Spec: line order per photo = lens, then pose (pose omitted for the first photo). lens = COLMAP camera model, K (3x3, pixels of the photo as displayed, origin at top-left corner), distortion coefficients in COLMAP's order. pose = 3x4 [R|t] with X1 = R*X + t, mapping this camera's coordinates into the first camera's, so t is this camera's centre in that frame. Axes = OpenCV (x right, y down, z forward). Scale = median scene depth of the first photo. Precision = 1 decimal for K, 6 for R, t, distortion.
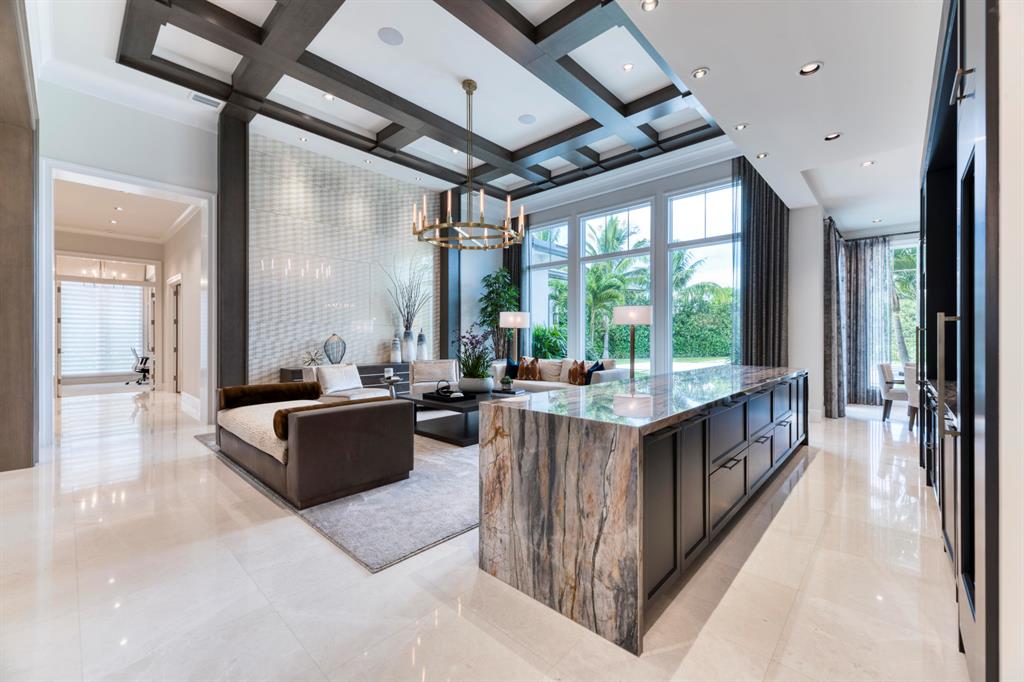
lens RADIAL K [[415.7, 0, 519.6], [0, 415.7, 337.1], [0, 0, 1]] dist [0.007218, -0.000934]
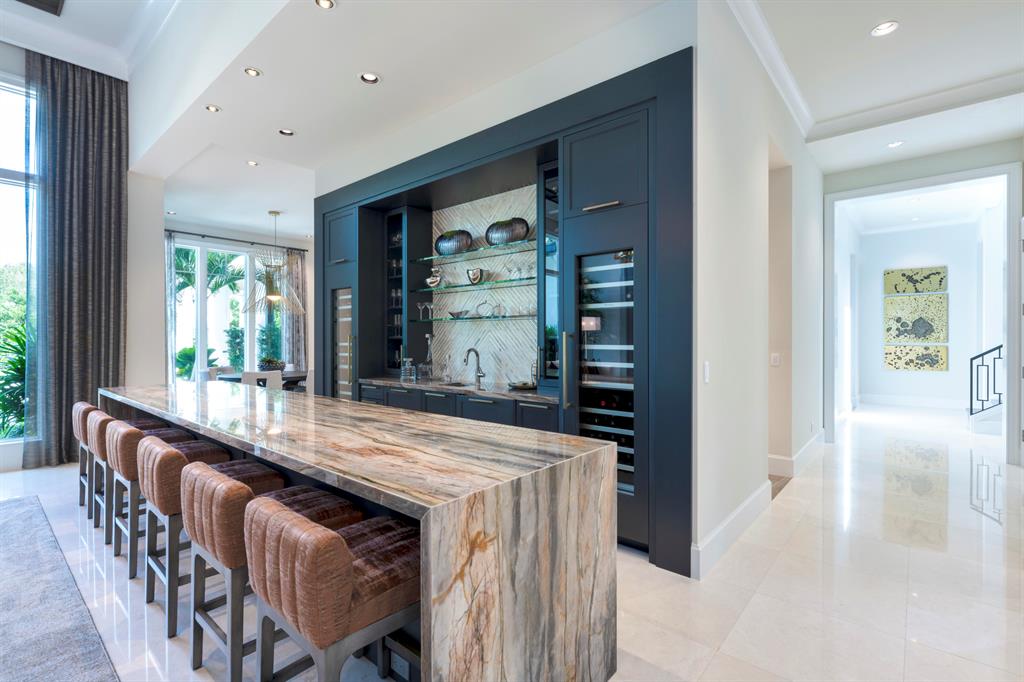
lens RADIAL K [[468.0, 0, 518.7], [0, 468.0, 341.4], [0, 0, 1]] dist [0.003368, -0.000428]
pose [[-0.034371, -0.005700, 0.999393, -0.203284], [-0.001943, 0.999982, 0.005637, -0.008149], [-0.999407, -0.001748, -0.034382, 0.313141]]
